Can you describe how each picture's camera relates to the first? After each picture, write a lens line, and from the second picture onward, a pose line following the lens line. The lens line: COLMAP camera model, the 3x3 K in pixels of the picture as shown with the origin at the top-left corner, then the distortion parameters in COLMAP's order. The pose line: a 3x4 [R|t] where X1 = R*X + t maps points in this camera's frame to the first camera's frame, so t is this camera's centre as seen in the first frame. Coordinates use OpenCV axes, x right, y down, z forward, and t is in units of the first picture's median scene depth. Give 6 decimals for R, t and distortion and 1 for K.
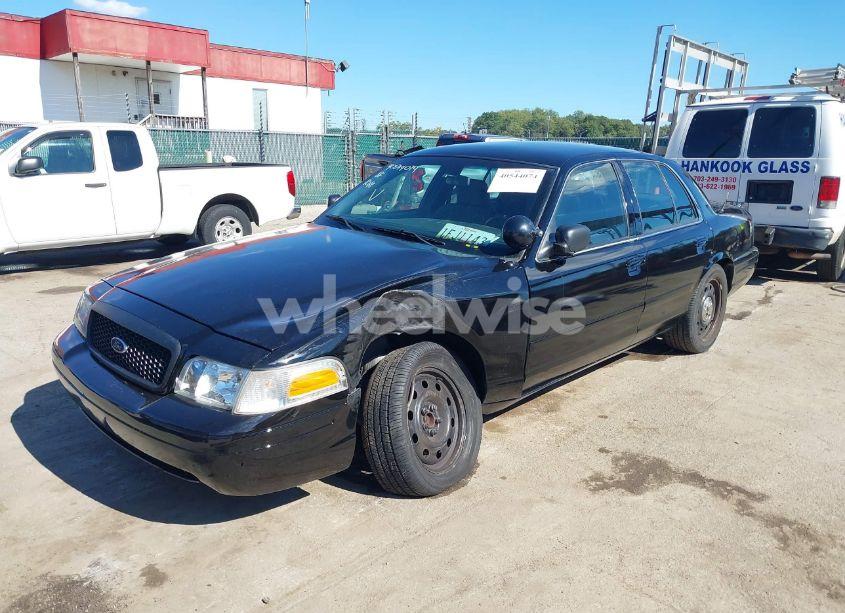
lens RADIAL K [[658.7, 0, 424.8], [0, 658.7, 323.5], [0, 0, 1]] dist [0.000407, -0.001166]
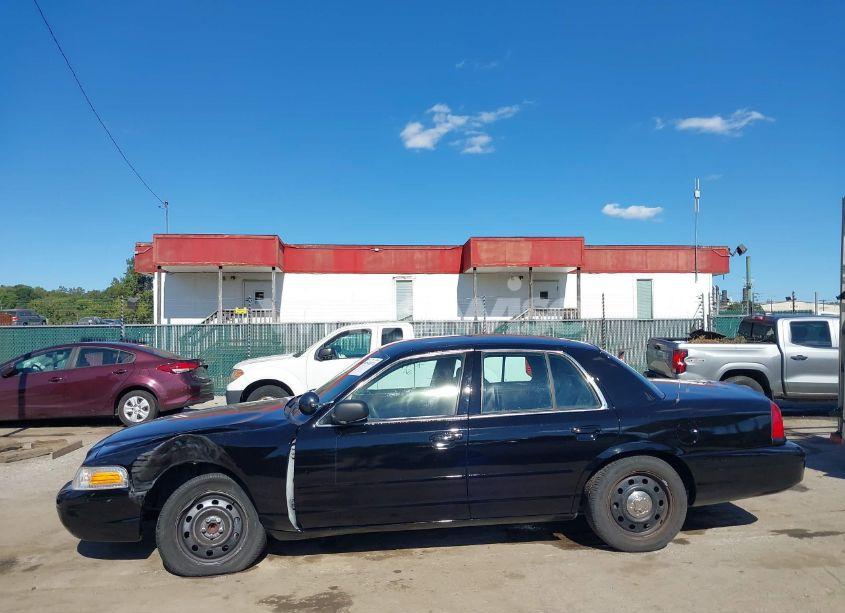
lens RADIAL K [[646.3, 0, 430.1], [0, 646.3, 334.4], [0, 0, 1]] dist [0.037104, -0.063555]
pose [[0.760076, -0.023252, -0.649417, 0.236025], [-0.140778, 0.969735, -0.199488, -0.009102], [0.634401, 0.243050, 0.733799, 0.024319]]
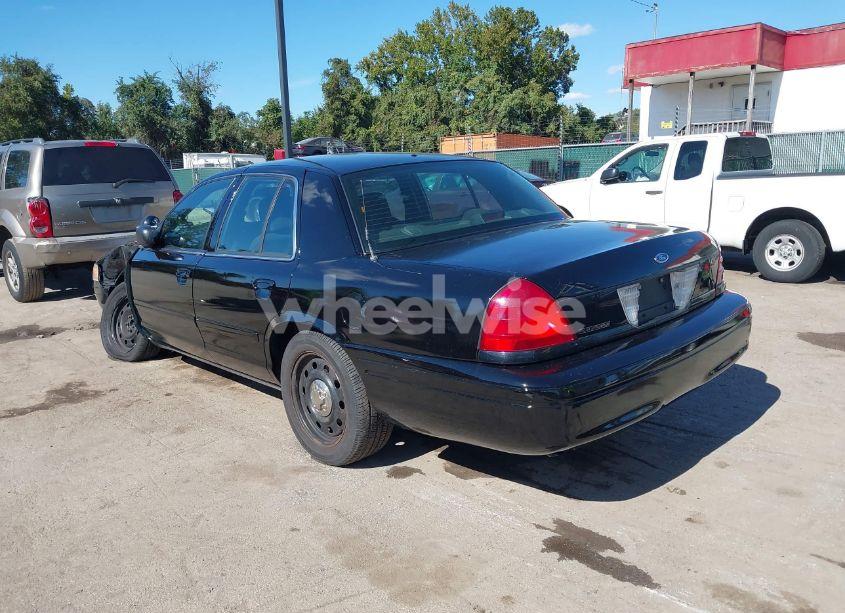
lens RADIAL K [[659.9, 0, 431.2], [0, 659.9, 321.3], [0, 0, 1]] dist [-0.002136, -0.000055]
pose [[-0.053399, 0.212550, -0.975690, 0.305331], [-0.221422, 0.950240, 0.219124, -0.076672], [0.973715, 0.227740, -0.003679, 0.320412]]
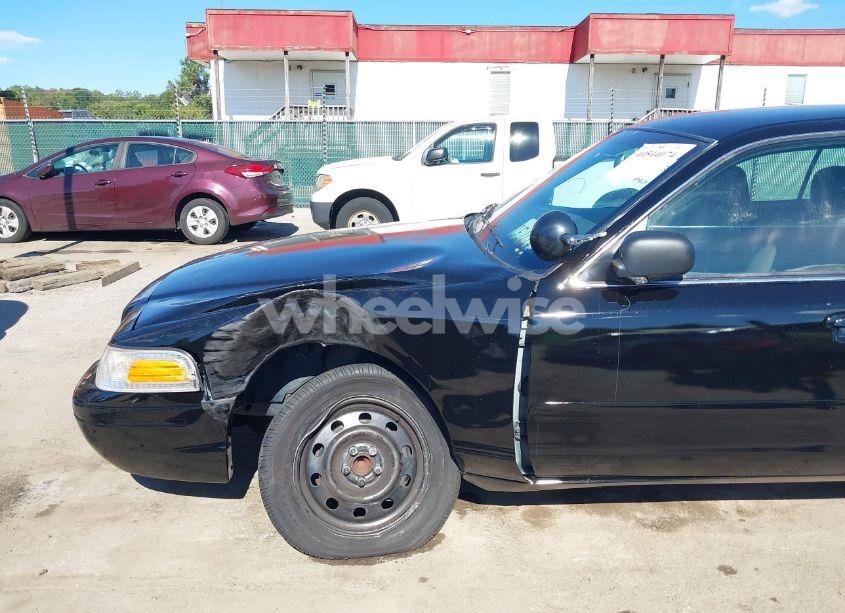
lens RADIAL K [[659.9, 0, 431.2], [0, 659.9, 321.3], [0, 0, 1]] dist [-0.002136, -0.000055]
pose [[0.697137, 0.172845, -0.695791, 0.102231], [-0.174150, 0.982262, 0.069521, -0.015538], [0.695465, 0.072706, 0.714872, 0.086589]]
